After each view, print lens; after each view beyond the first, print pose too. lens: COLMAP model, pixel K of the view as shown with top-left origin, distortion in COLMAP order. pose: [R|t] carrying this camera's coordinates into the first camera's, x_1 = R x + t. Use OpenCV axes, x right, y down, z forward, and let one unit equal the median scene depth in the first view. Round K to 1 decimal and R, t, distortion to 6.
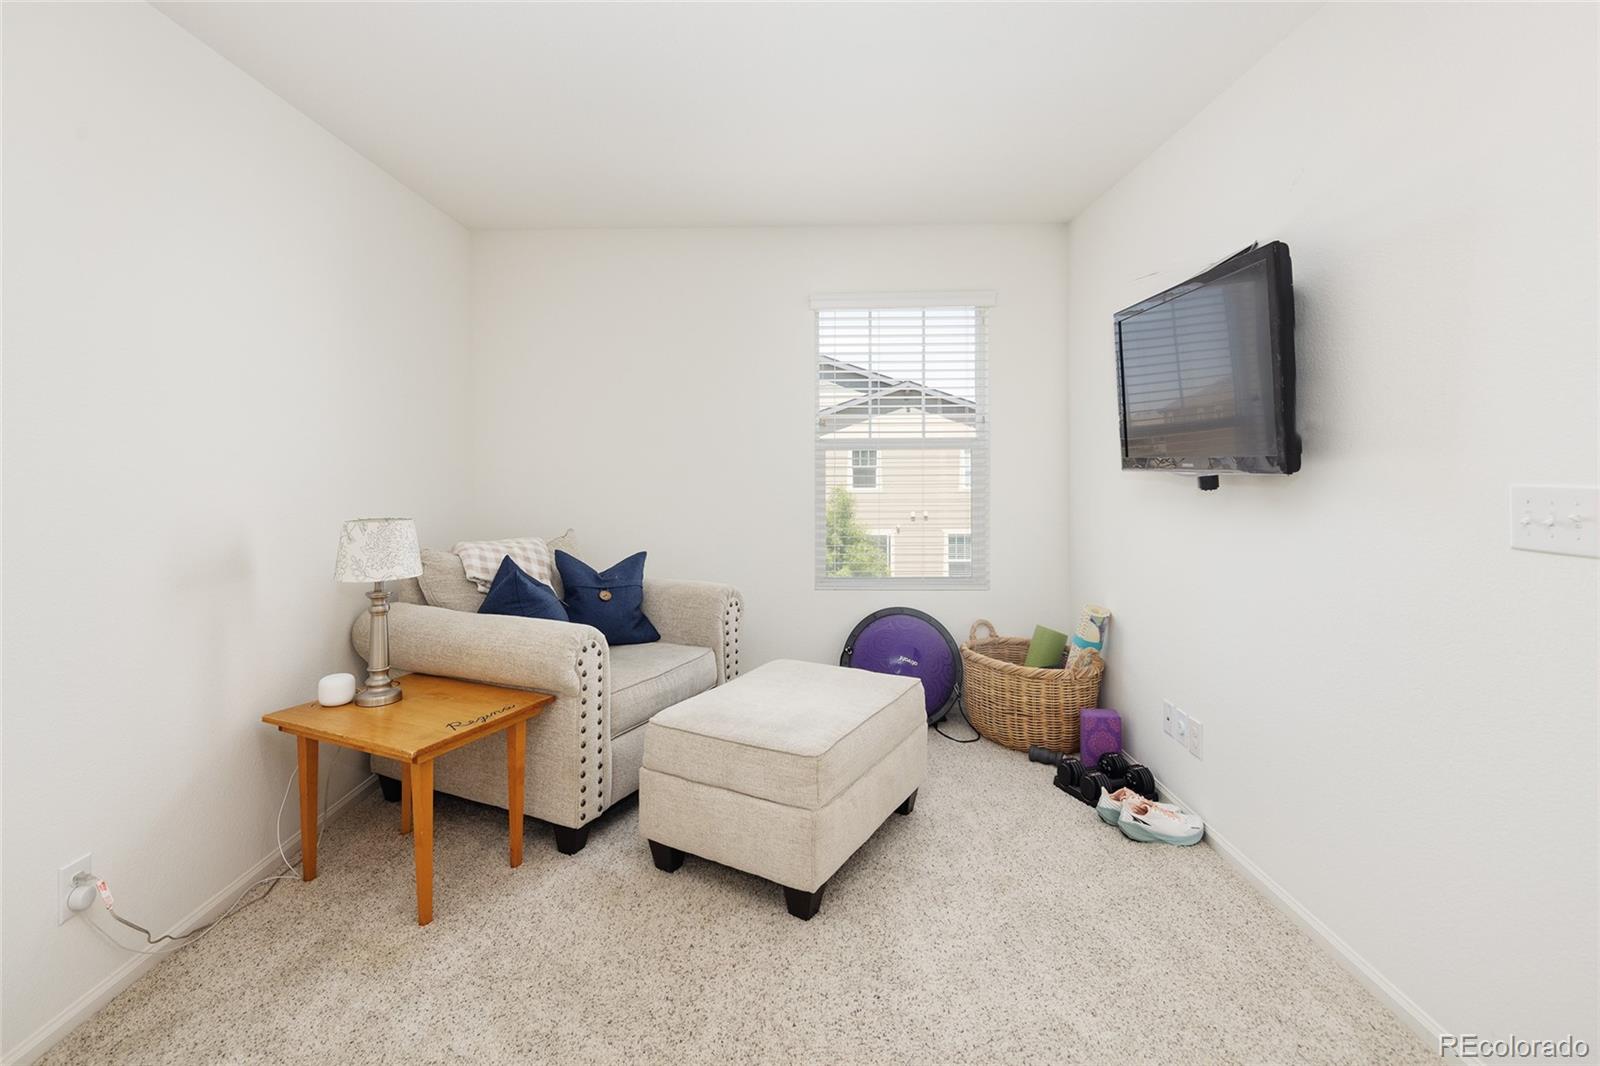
lens RADIAL K [[779.6, 0, 759.4], [0, 779.6, 452.7], [0, 0, 1]] dist [0.003550, -0.008682]
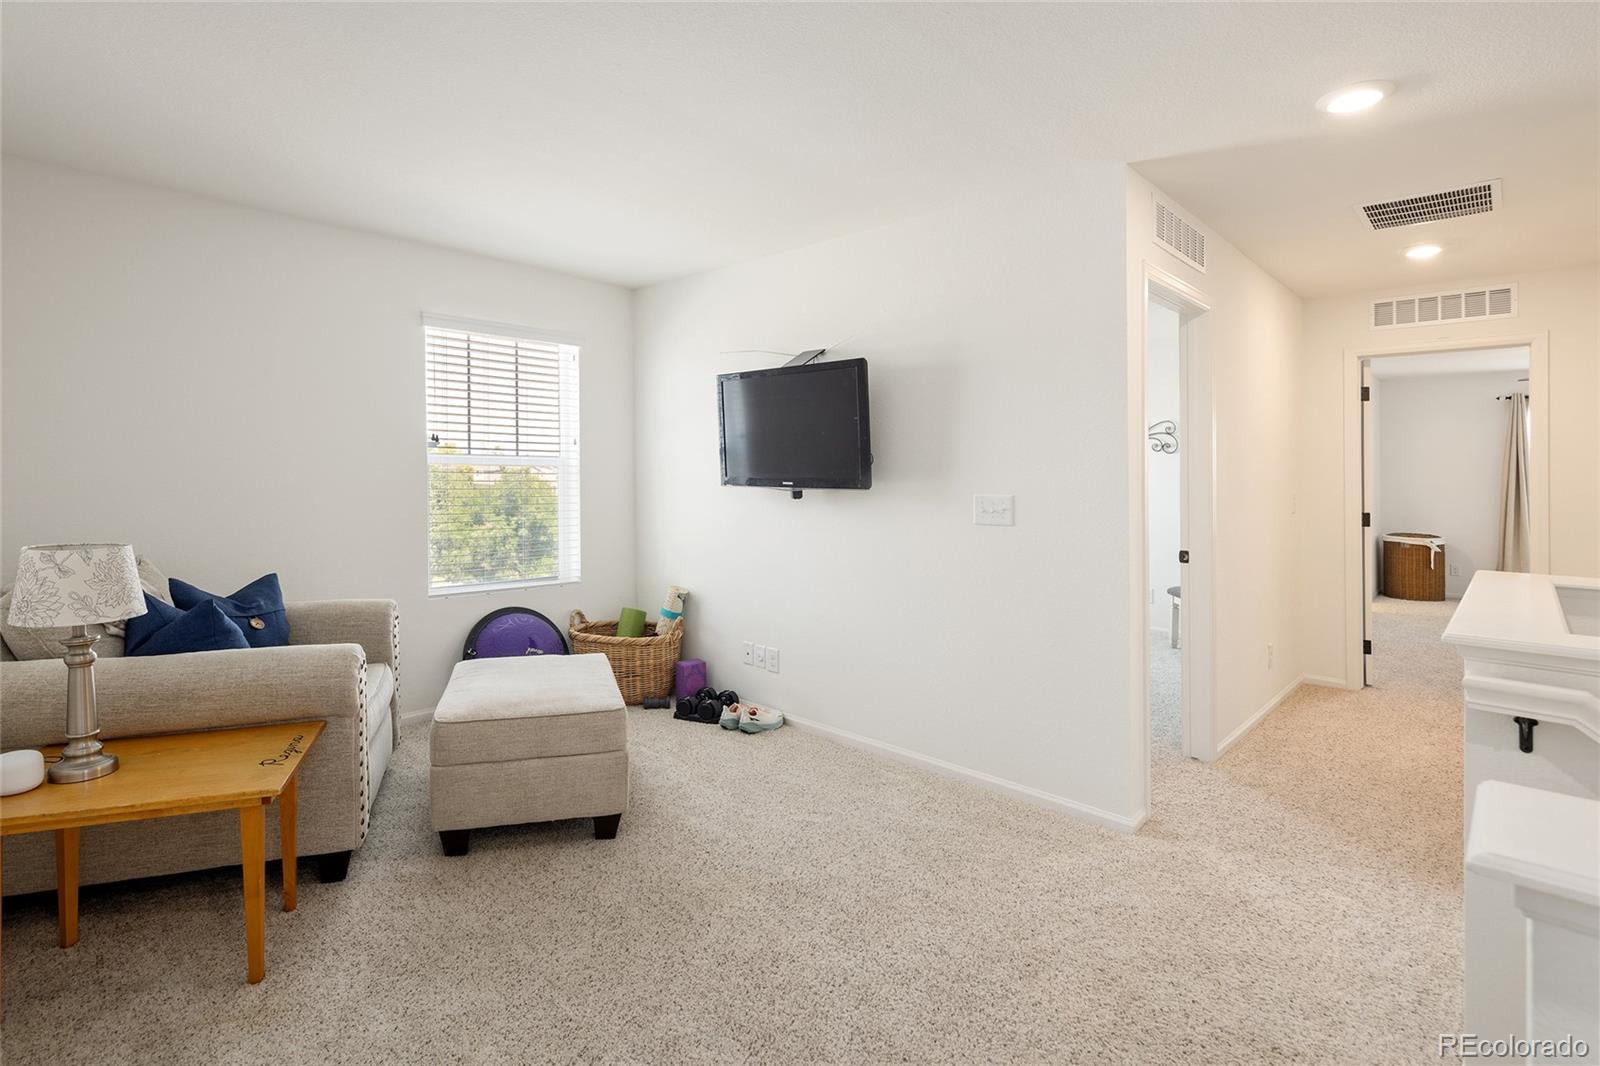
lens RADIAL K [[779.6, 0, 759.4], [0, 779.6, 452.7], [0, 0, 1]] dist [0.003550, -0.008682]
pose [[0.689623, 0.034303, 0.723356, -0.575682], [-0.023100, 0.999411, -0.025371, -0.005161], [-0.723800, 0.000787, 0.690009, -0.045726]]
